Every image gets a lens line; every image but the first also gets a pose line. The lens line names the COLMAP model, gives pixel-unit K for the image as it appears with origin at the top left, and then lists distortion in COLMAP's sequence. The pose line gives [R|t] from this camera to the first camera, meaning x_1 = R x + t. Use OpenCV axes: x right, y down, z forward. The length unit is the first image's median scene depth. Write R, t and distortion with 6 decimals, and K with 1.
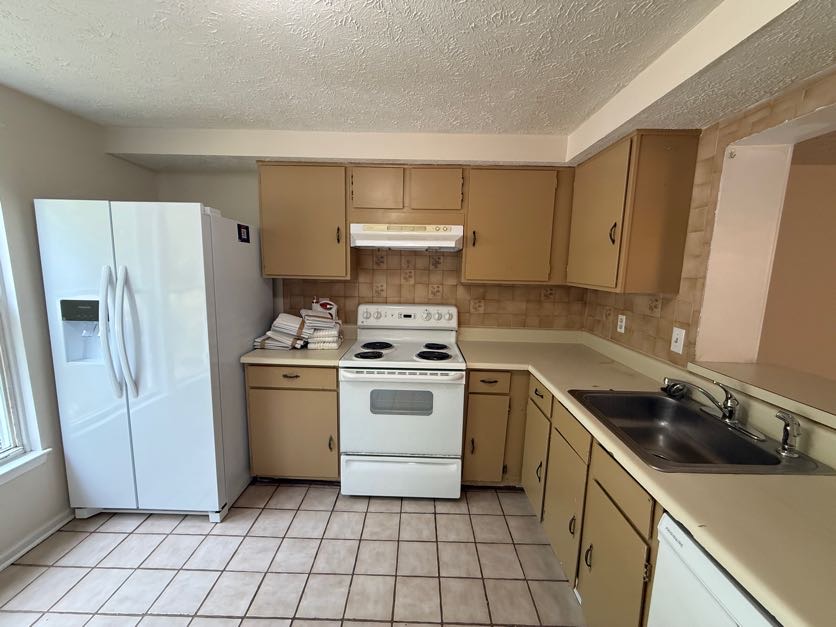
lens RADIAL K [[334.4, 0, 415.6], [0, 334.4, 313.3], [0, 0, 1]] dist [0.001158, 0.000218]
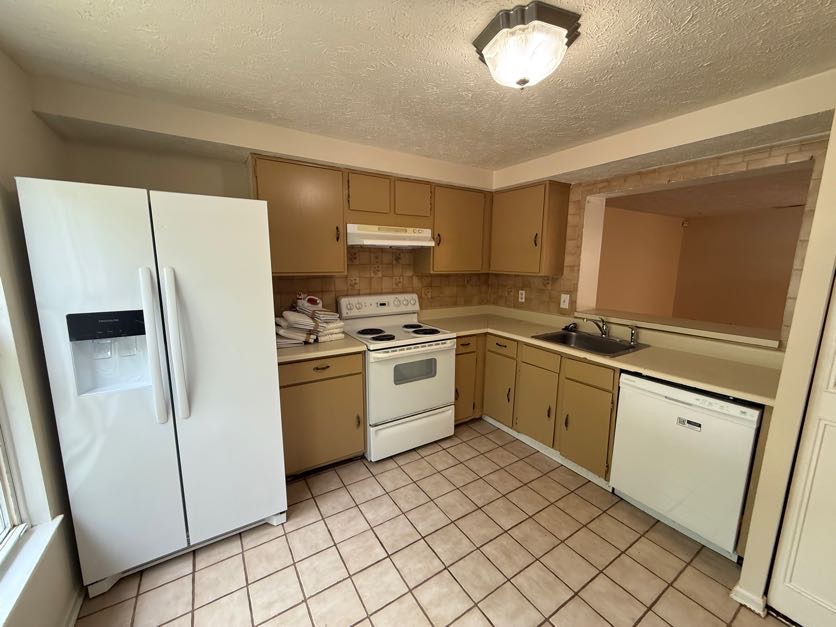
lens RADIAL K [[334.4, 0, 415.6], [0, 334.4, 313.3], [0, 0, 1]] dist [0.001158, 0.000218]
pose [[0.836485, -0.099630, 0.538856, -0.677183], [0.087779, 0.994997, 0.047704, -0.007746], [-0.540913, 0.007397, 0.841046, -0.049996]]
